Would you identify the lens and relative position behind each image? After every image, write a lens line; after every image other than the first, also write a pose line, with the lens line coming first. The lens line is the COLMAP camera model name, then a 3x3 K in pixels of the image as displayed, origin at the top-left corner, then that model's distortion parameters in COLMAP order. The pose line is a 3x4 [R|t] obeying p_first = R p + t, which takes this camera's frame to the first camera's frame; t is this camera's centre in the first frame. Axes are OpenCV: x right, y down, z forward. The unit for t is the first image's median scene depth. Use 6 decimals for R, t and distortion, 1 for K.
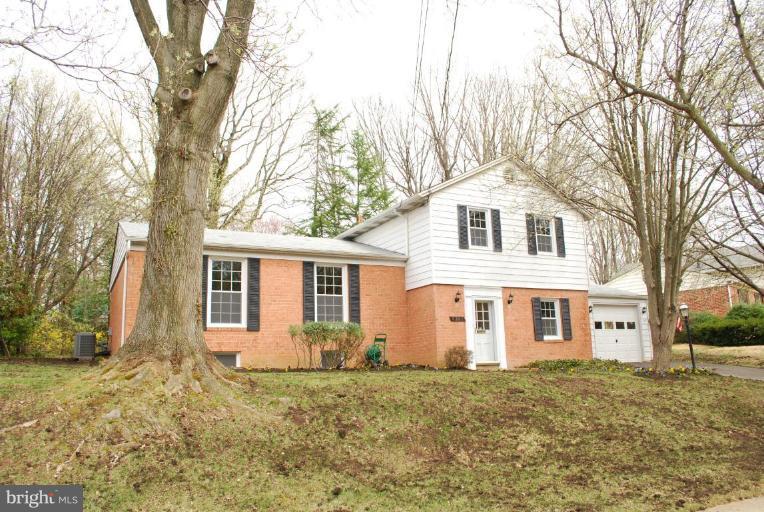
lens RADIAL K [[603.4, 0, 386.5], [0, 603.4, 256.9], [0, 0, 1]] dist [-0.084014, 0.009593]
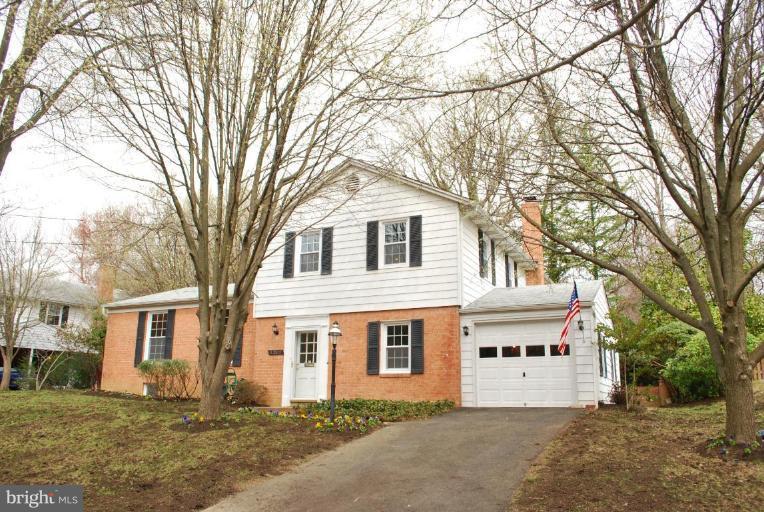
lens RADIAL K [[603.4, 0, 386.5], [0, 603.4, 256.9], [0, 0, 1]] dist [-0.084014, 0.009593]
pose [[0.603345, -0.152079, -0.782846, 0.928532], [0.123396, 0.987629, -0.096759, 0.061935], [0.787876, -0.038221, 0.614647, 0.514574]]
